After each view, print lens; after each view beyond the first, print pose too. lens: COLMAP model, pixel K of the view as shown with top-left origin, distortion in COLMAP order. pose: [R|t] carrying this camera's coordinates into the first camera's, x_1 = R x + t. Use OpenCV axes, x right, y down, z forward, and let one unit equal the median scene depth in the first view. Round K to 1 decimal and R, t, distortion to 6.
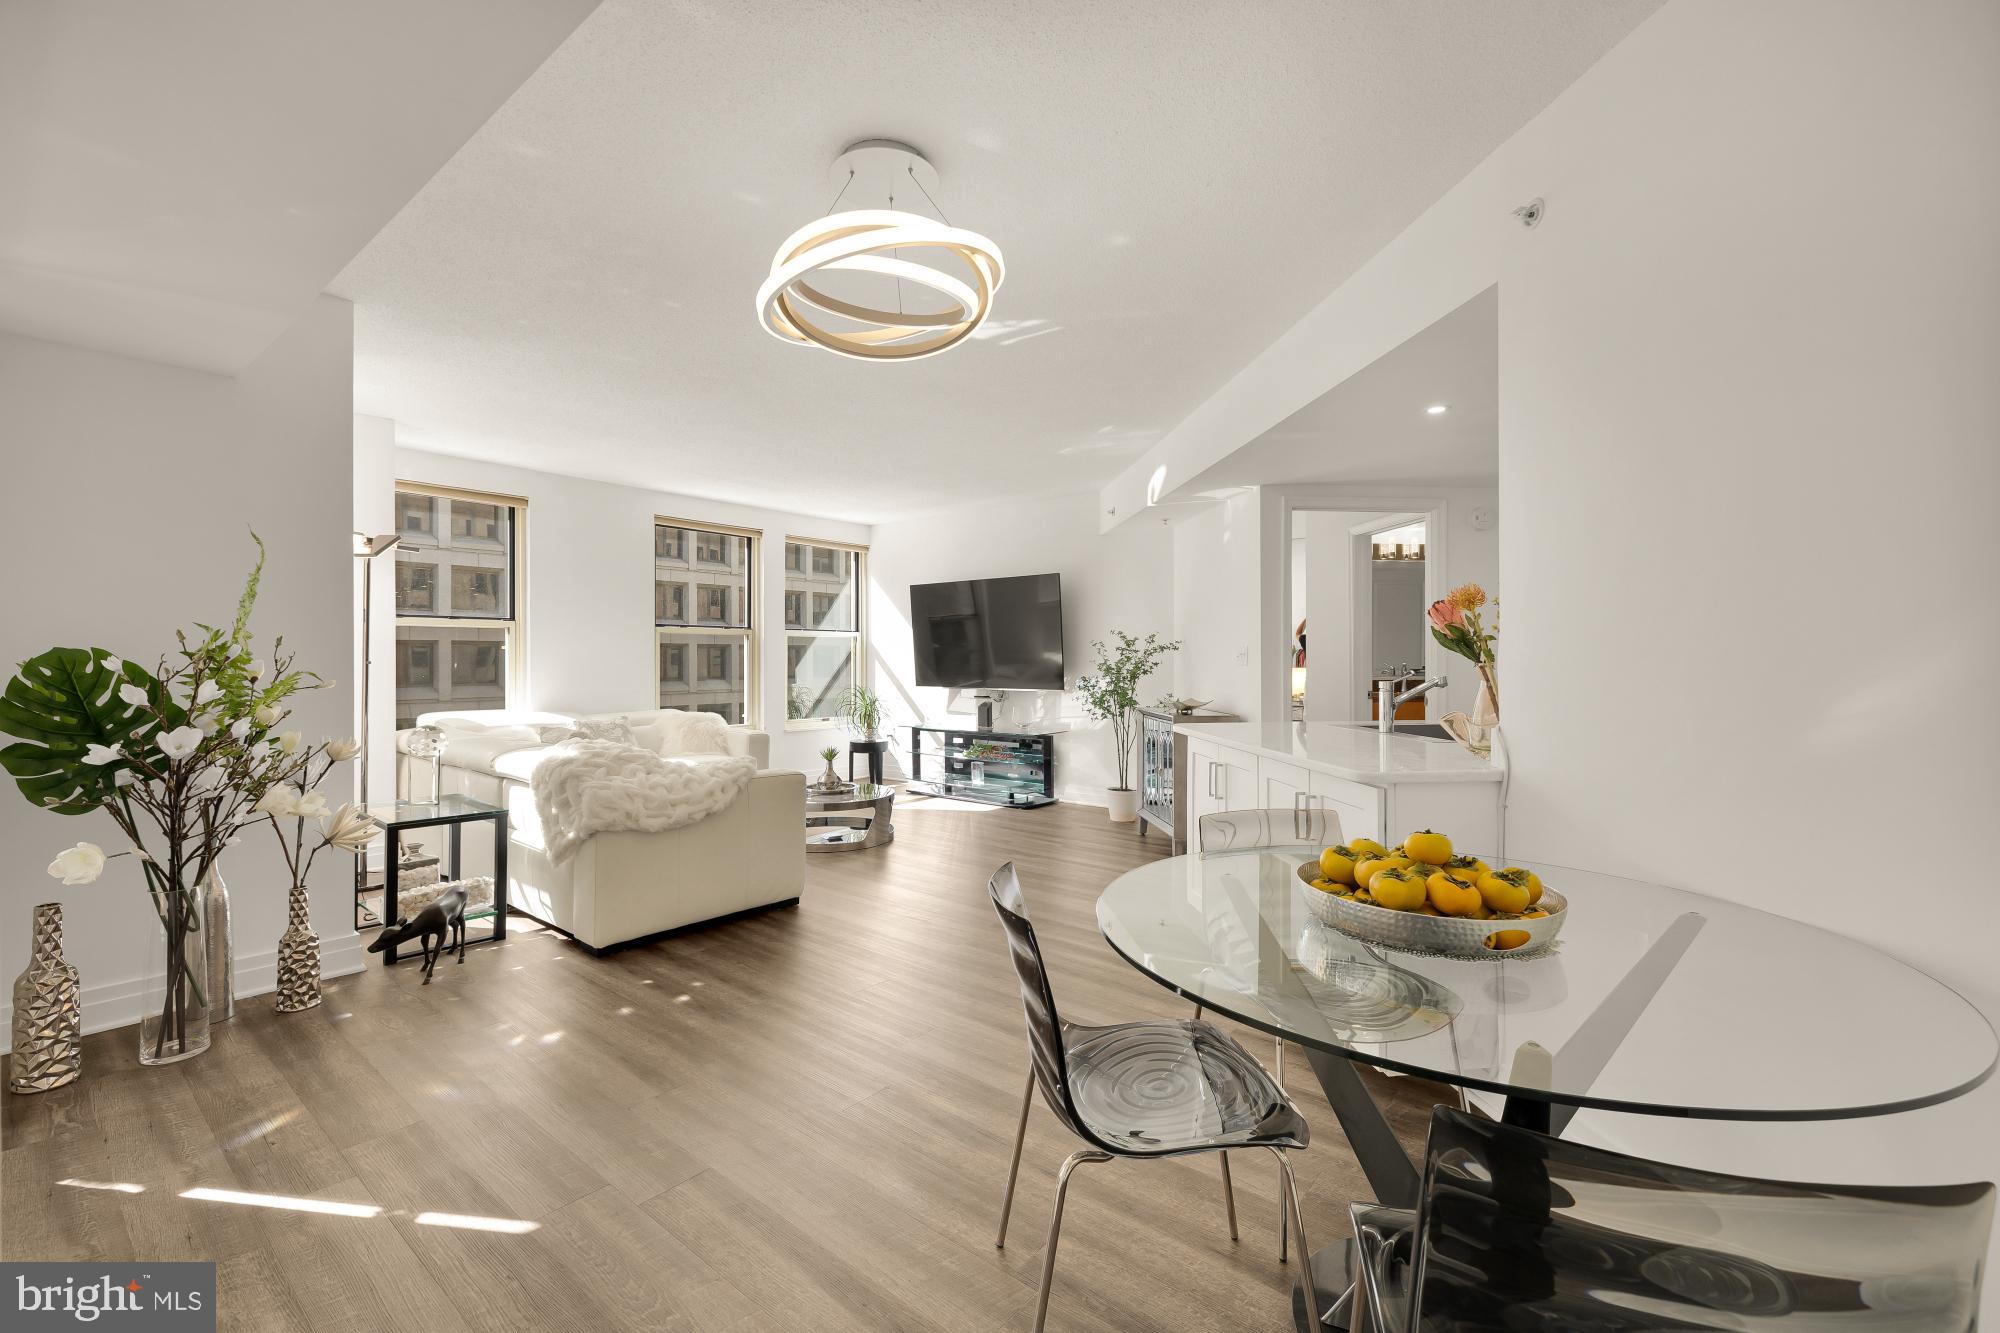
lens RADIAL K [[846.5, 0, 995.9], [0, 846.5, 652.5], [0, 0, 1]] dist [0.003115, 0.000134]
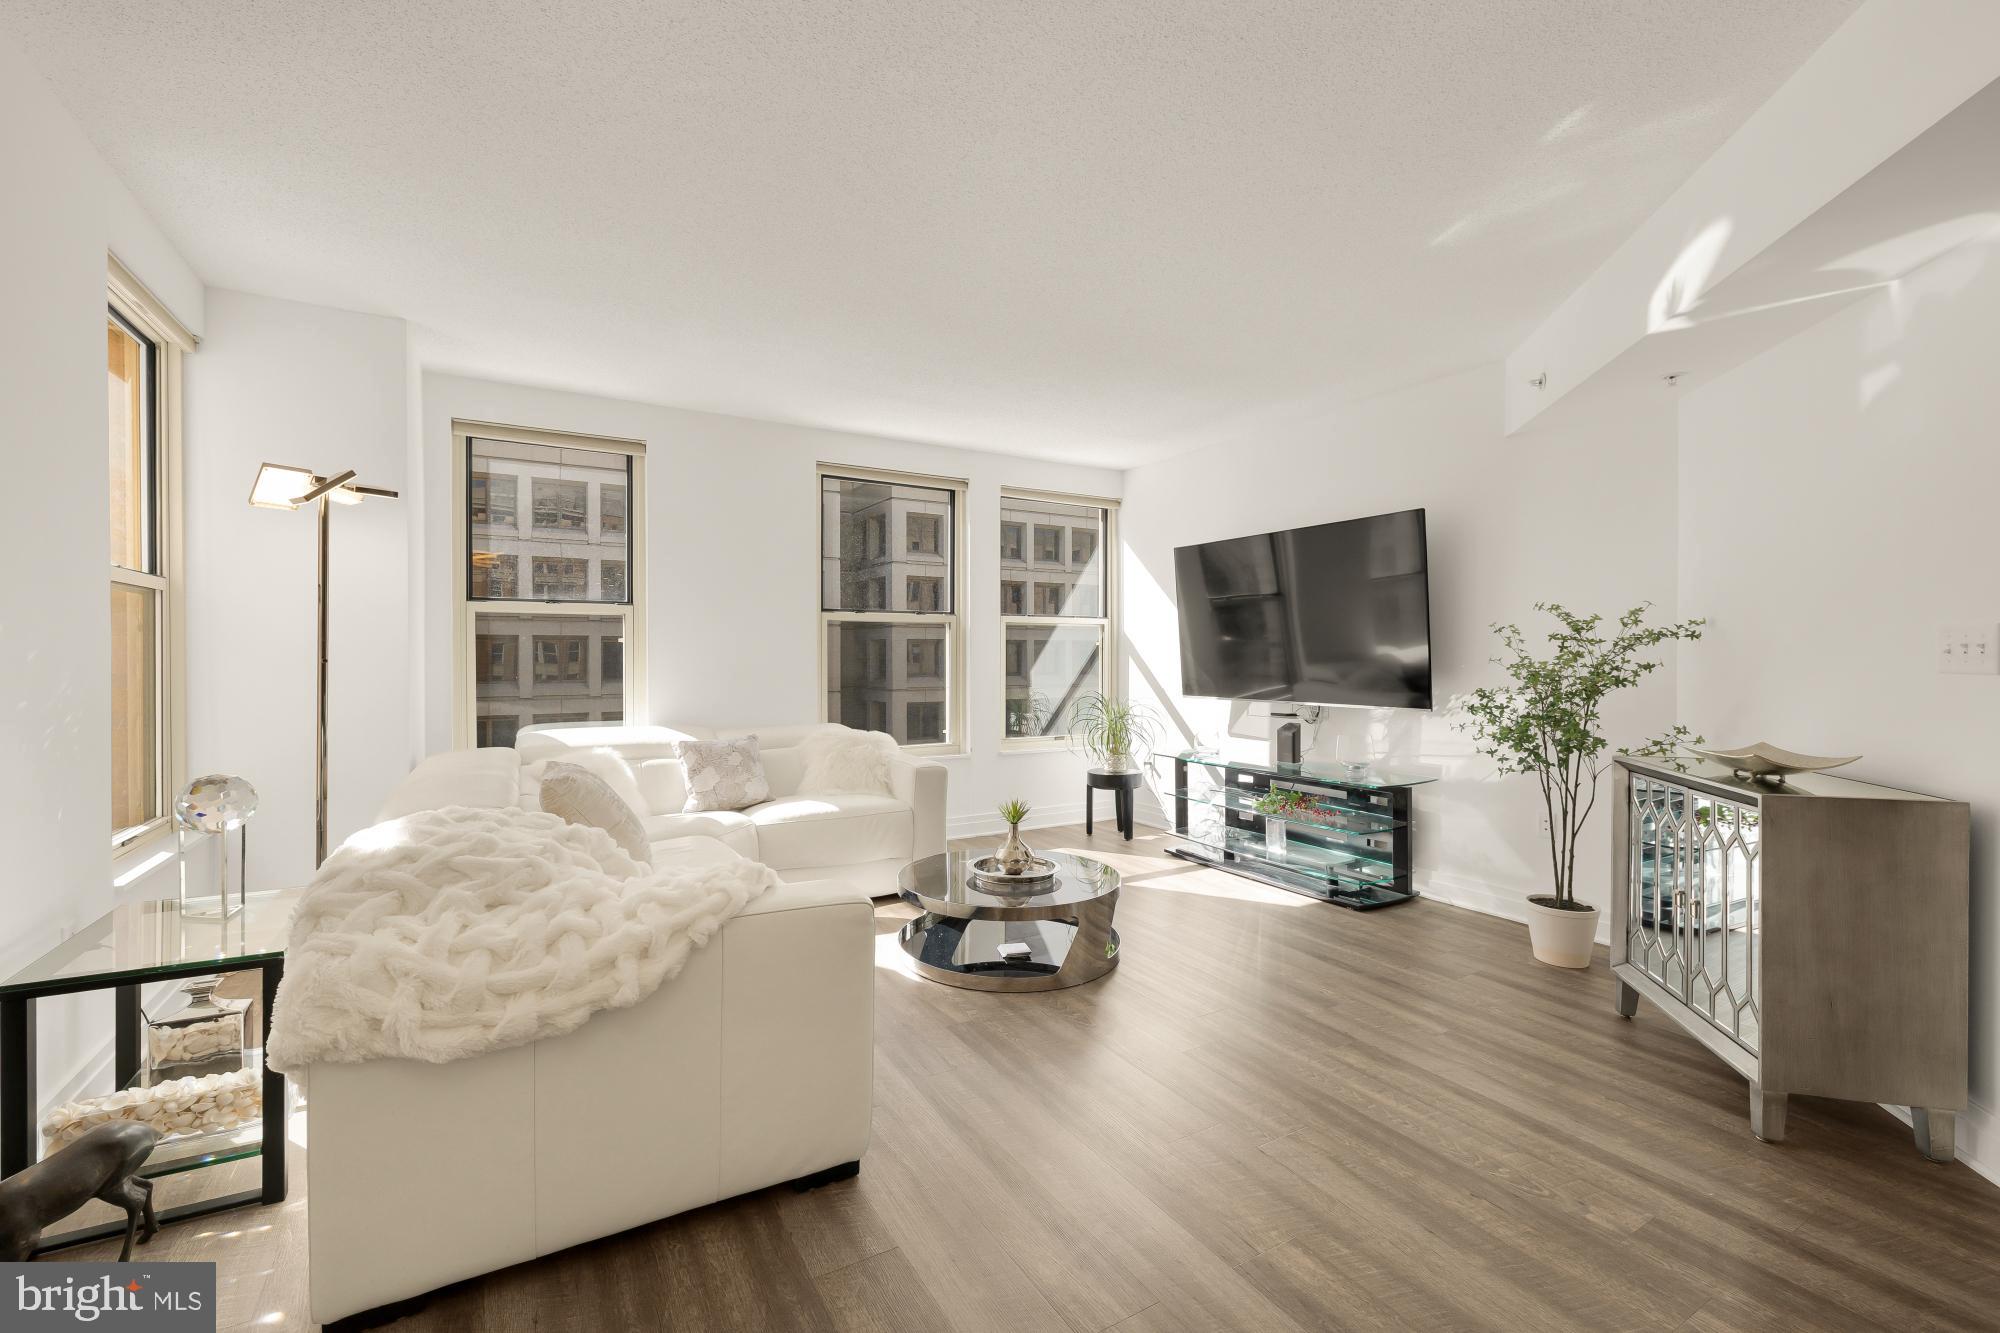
lens RADIAL K [[846.5, 0, 995.9], [0, 846.5, 652.5], [0, 0, 1]] dist [0.003115, 0.000134]
pose [[0.938087, 0.000982, -0.346399, 0.001075], [0.000709, 0.999988, 0.004755, 0.002120], [0.346400, -0.004706, 0.938075, 0.337899]]
